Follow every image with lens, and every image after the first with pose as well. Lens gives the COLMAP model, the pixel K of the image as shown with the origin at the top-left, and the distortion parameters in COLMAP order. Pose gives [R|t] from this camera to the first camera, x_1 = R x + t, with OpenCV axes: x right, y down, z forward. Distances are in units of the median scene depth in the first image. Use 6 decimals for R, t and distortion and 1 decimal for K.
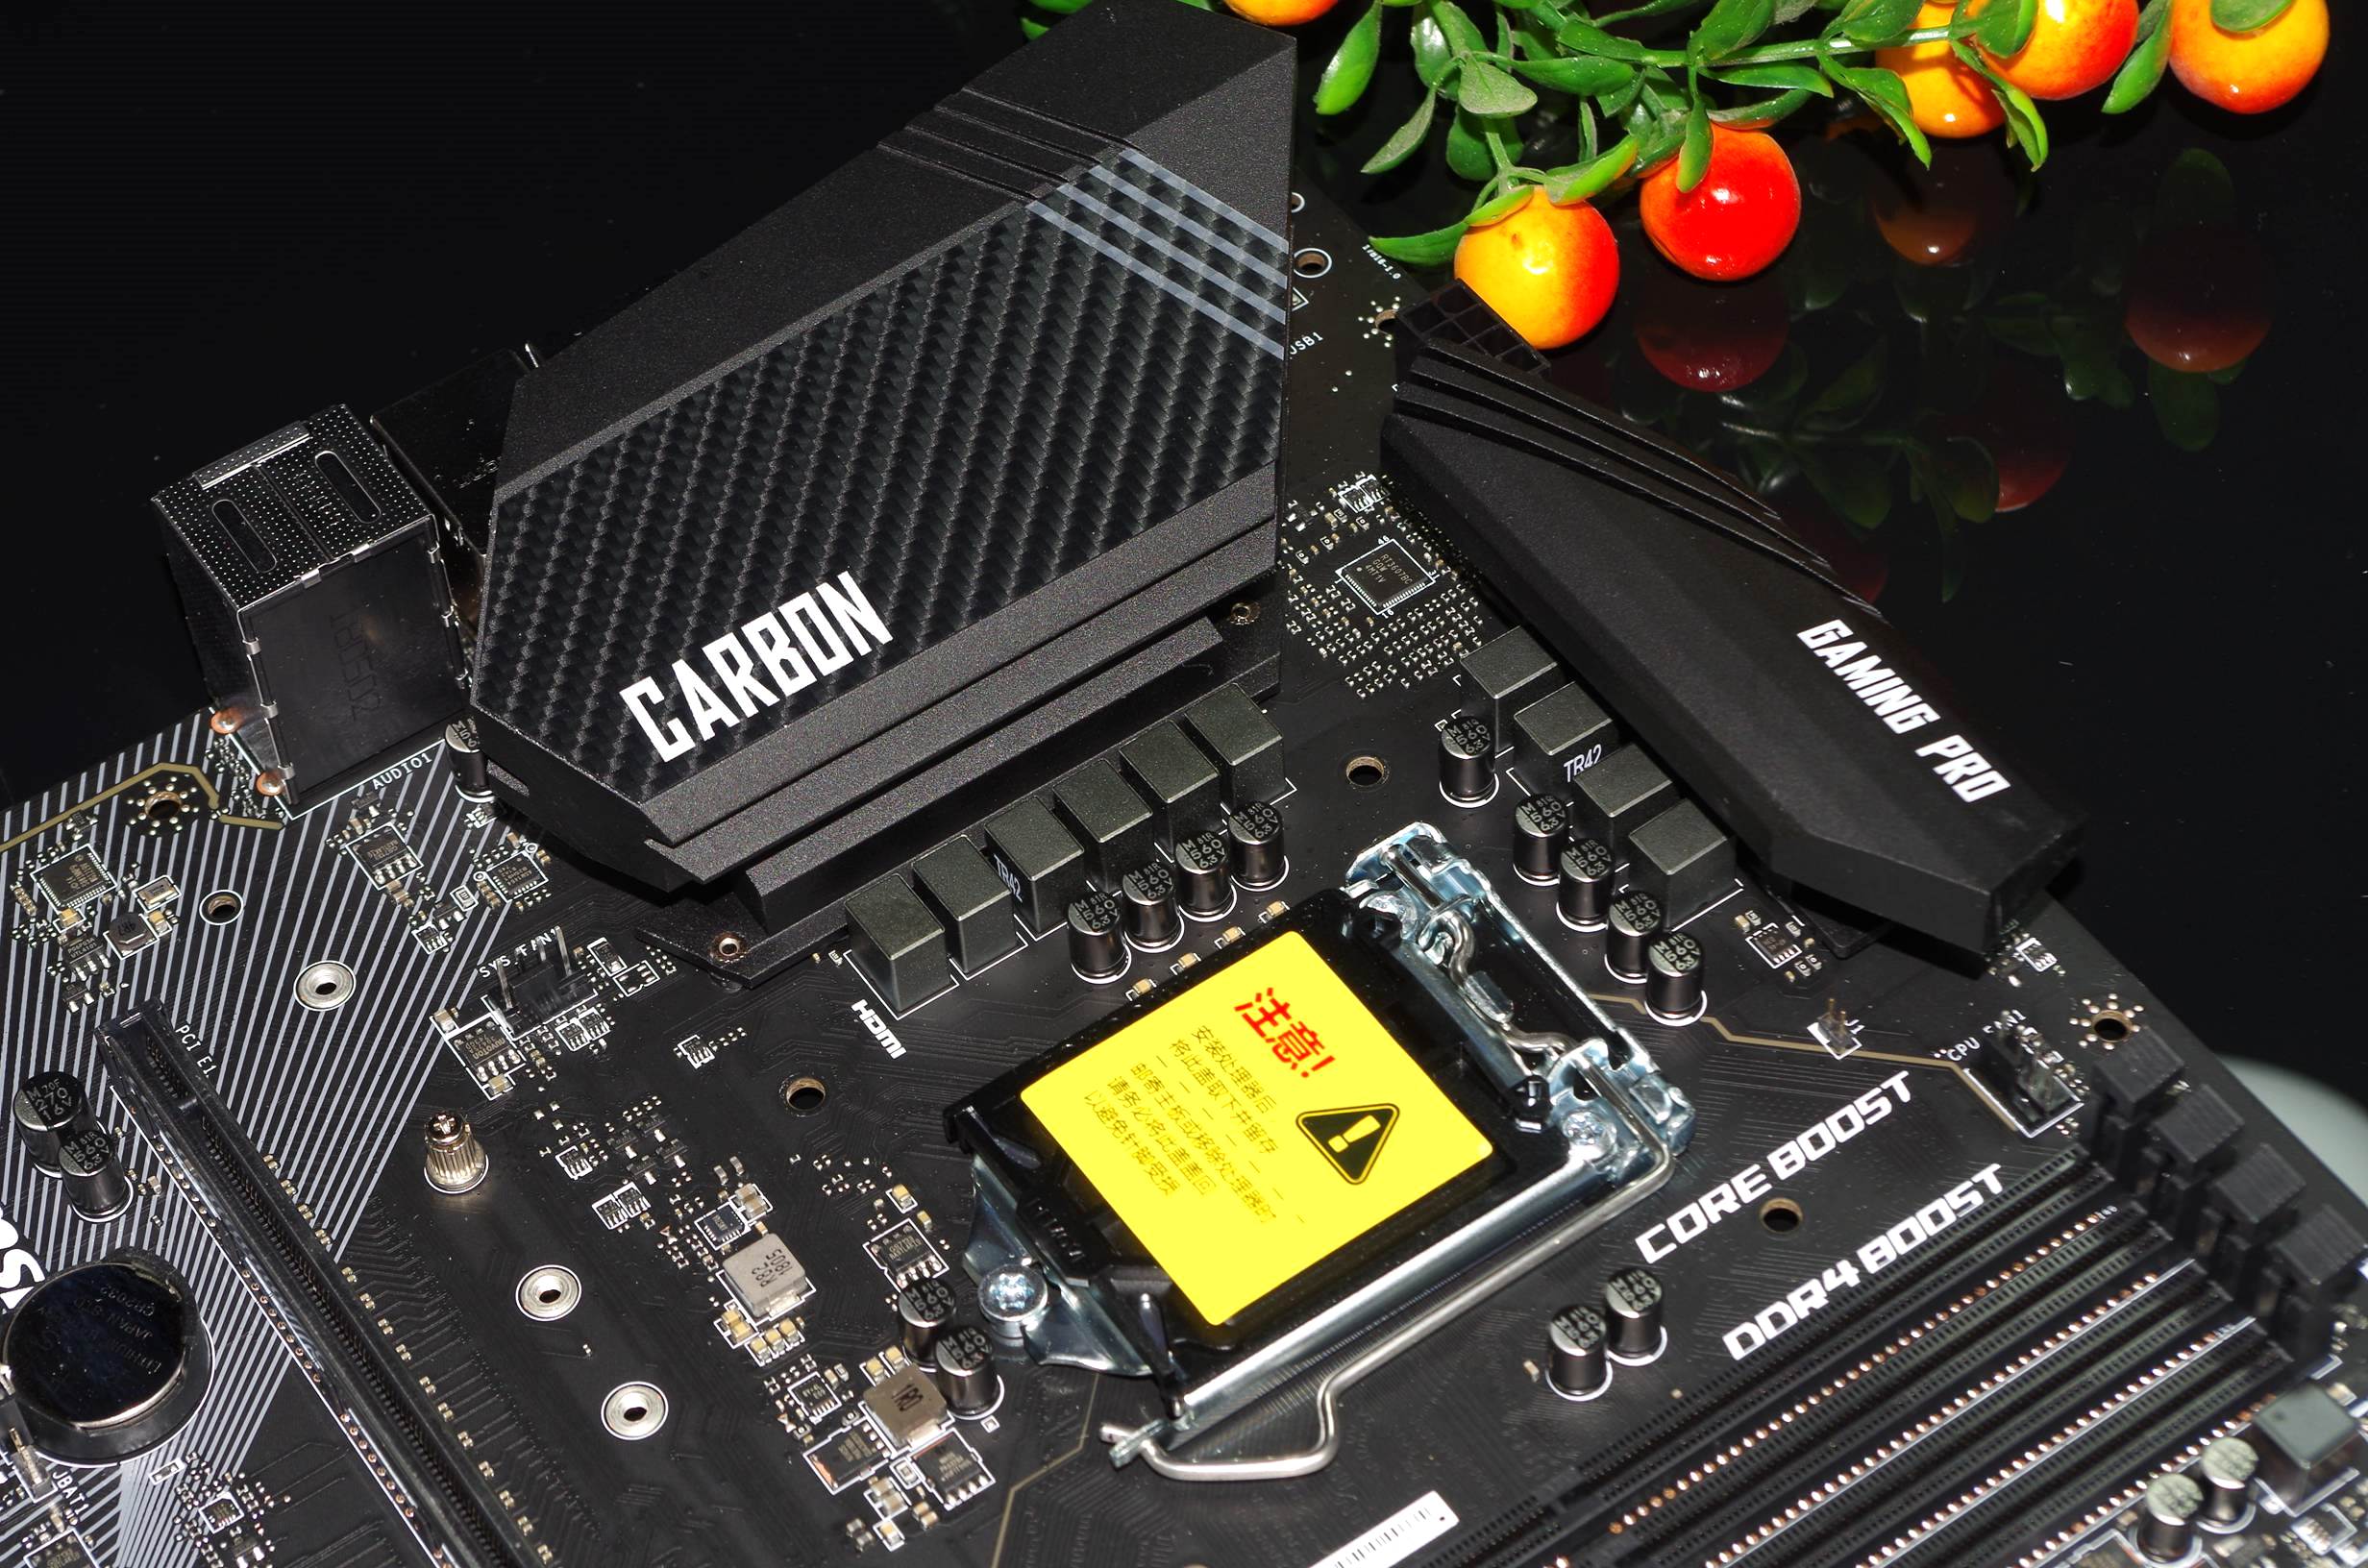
lens RADIAL K [[5054.0, 0, 1184.0], [0, 5054.0, 784.0], [0, 0, 1]] dist [0.002510, -0.562780]
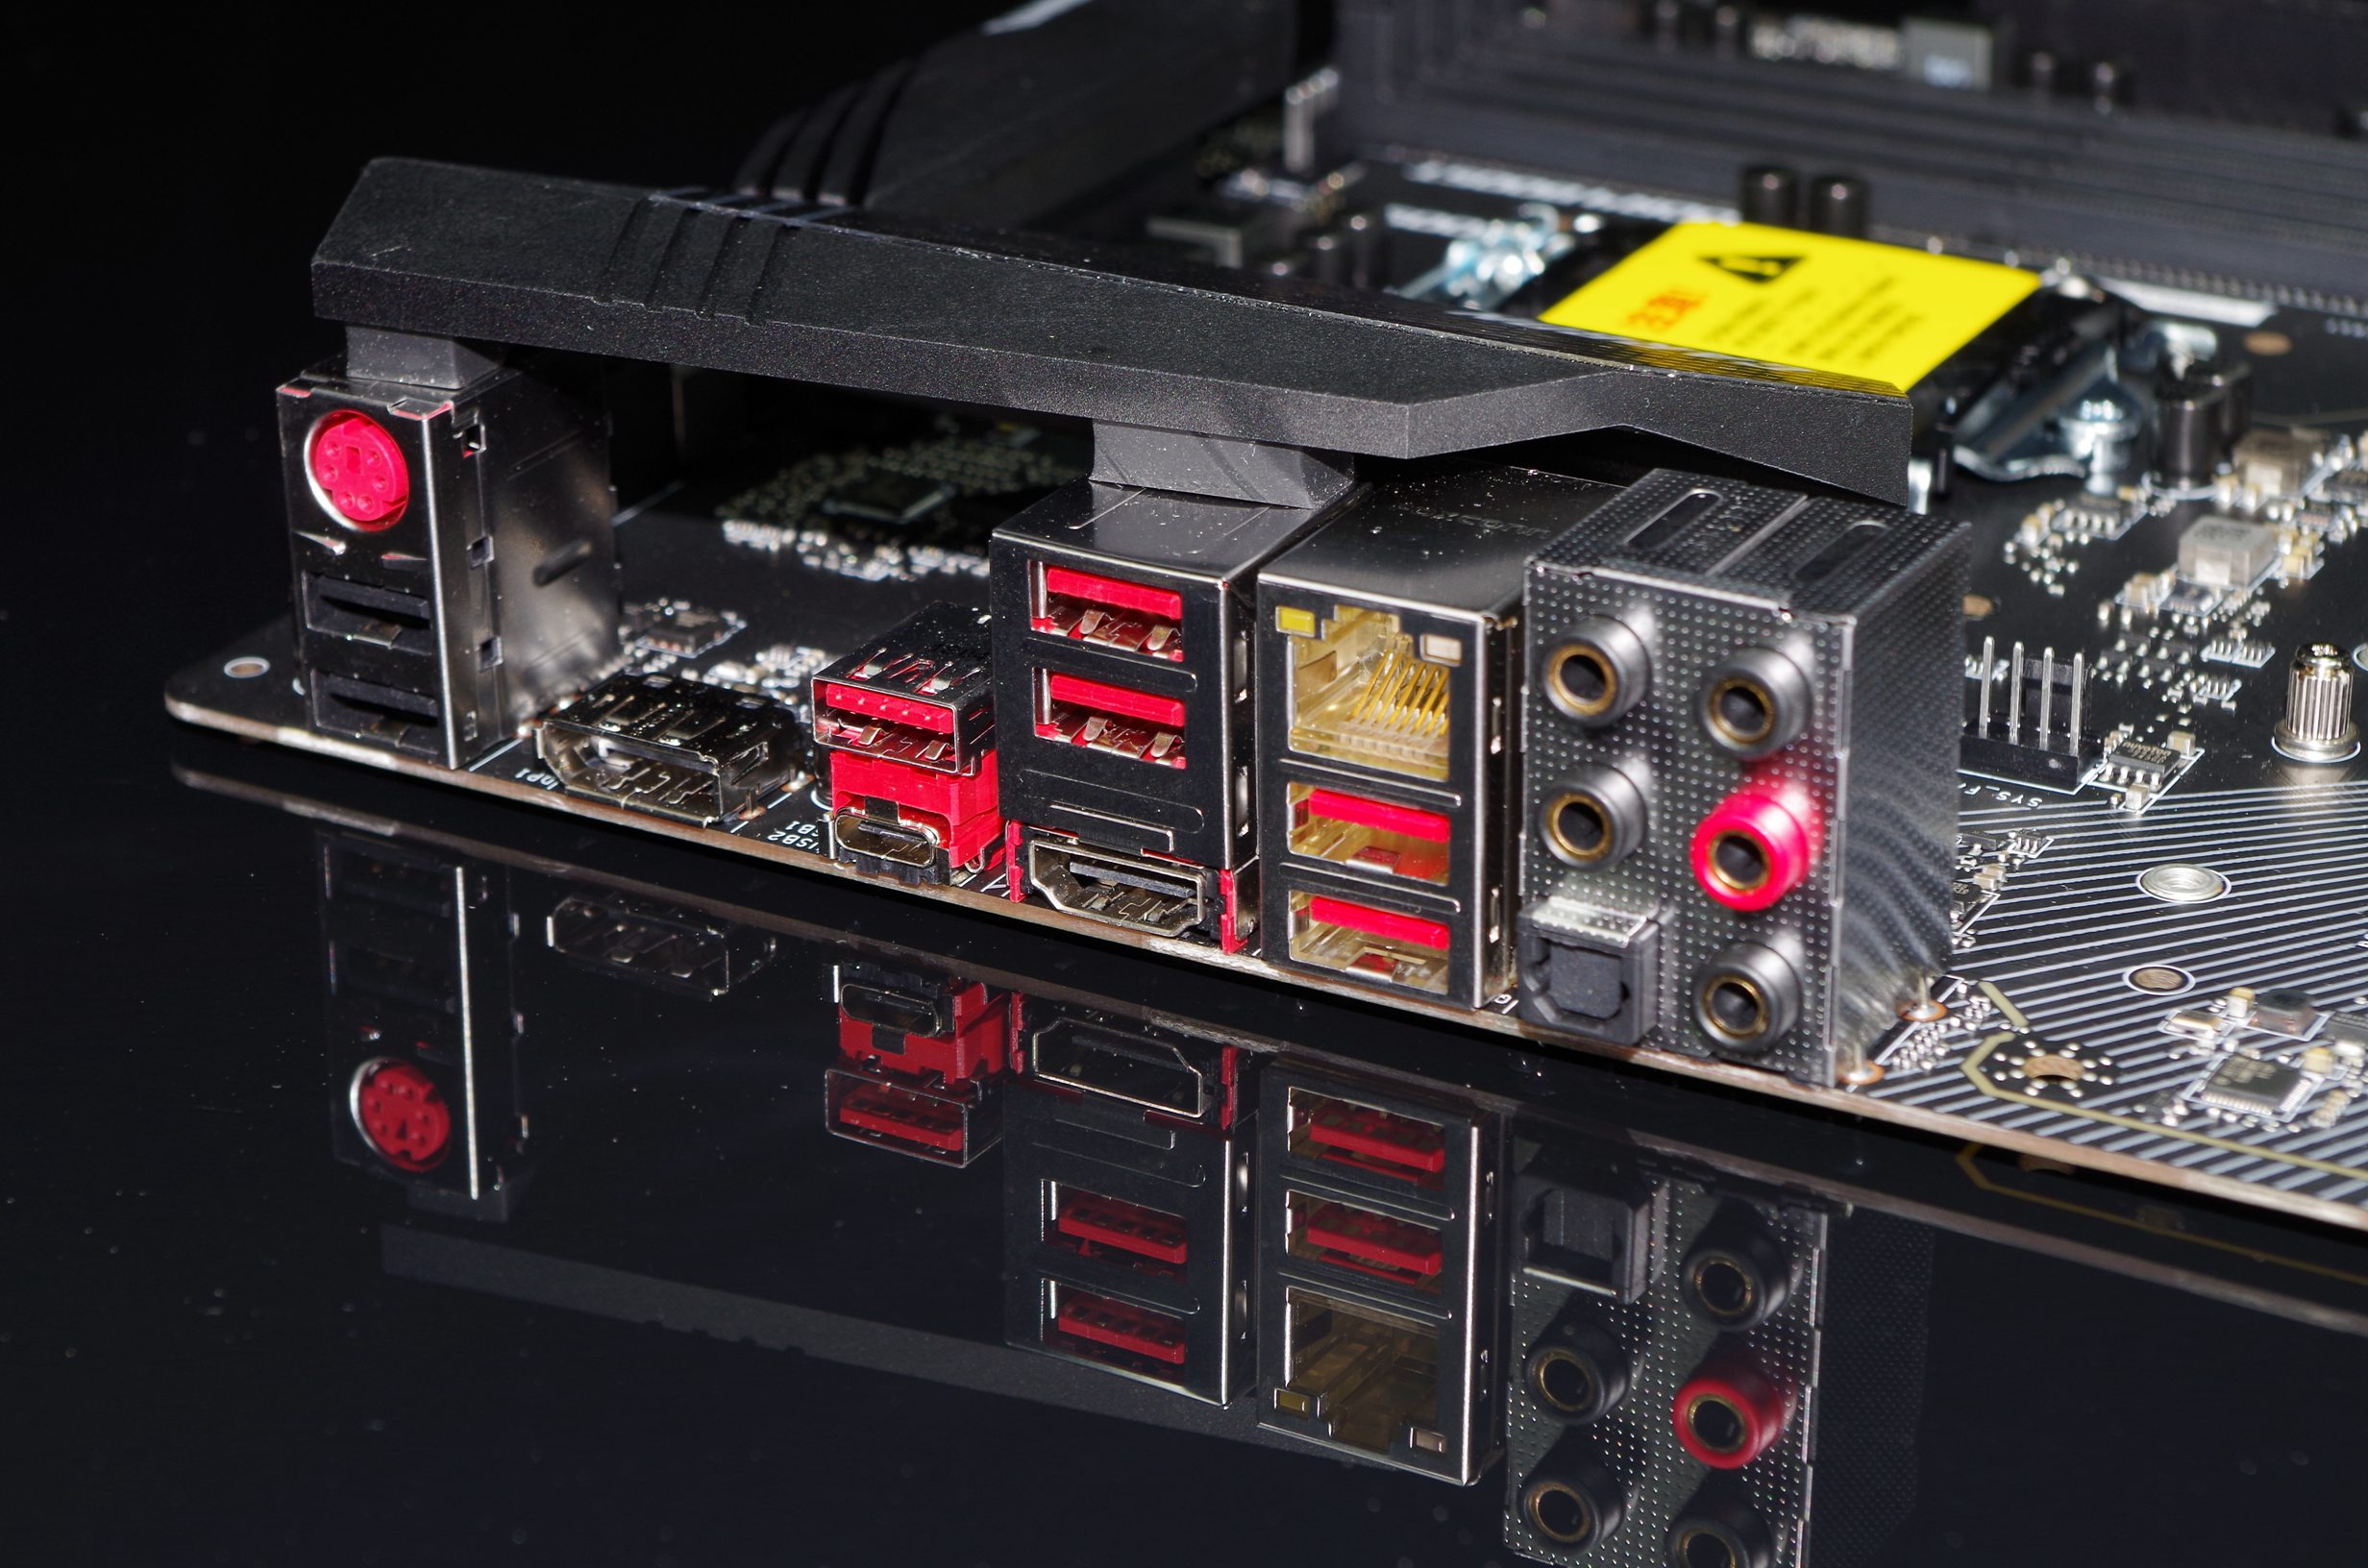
lens RADIAL K [[5396.3, 0, 1185.5], [0, 5396.3, 838.9], [0, 0, 1]] dist [-0.015430, -0.118806]
pose [[-0.432980, -0.335205, 0.836759, -0.743775], [0.720342, 0.429371, 0.544746, -0.471679], [-0.541881, 0.838617, 0.055553, 1.064435]]
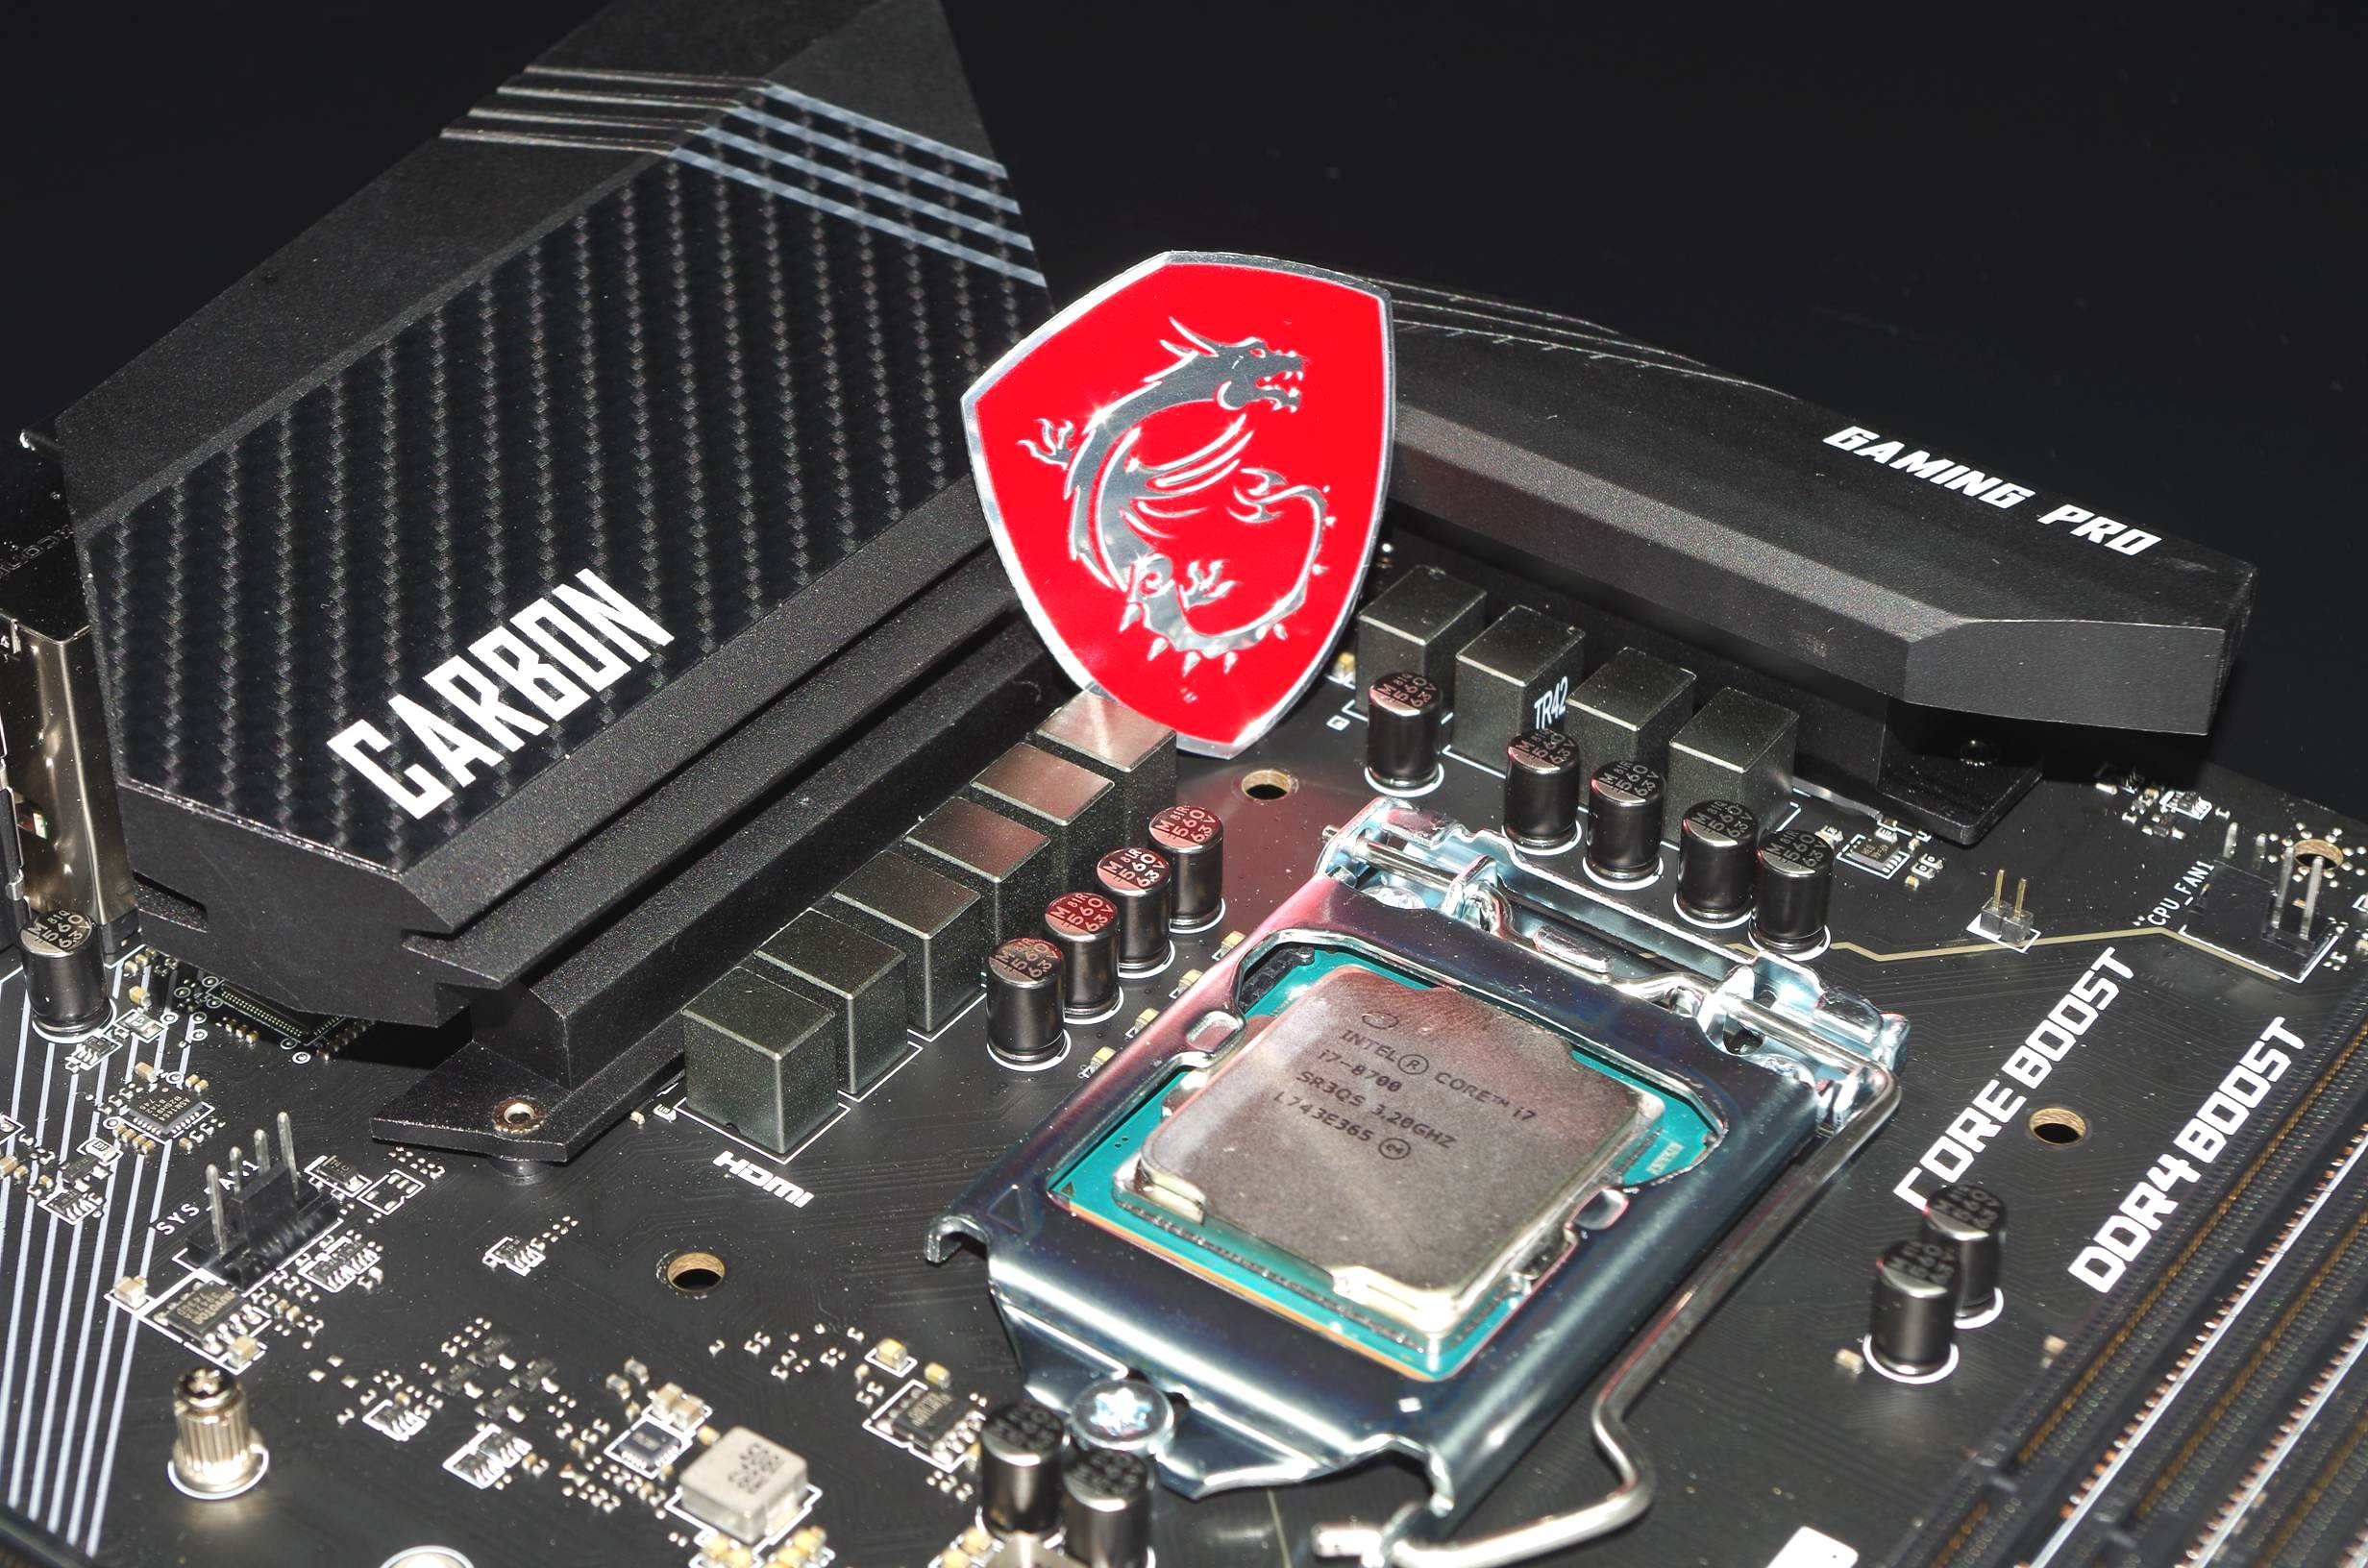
lens RADIAL K [[4577.8, 0, 1132.9], [0, 4577.8, 835.0], [0, 0, 1]] dist [-0.038468, -0.106185]
pose [[0.940602, -0.161477, 0.298653, -0.197976], [0.232128, 0.947798, -0.218622, 0.157268], [-0.247760, 0.274962, 0.928984, 0.396162]]
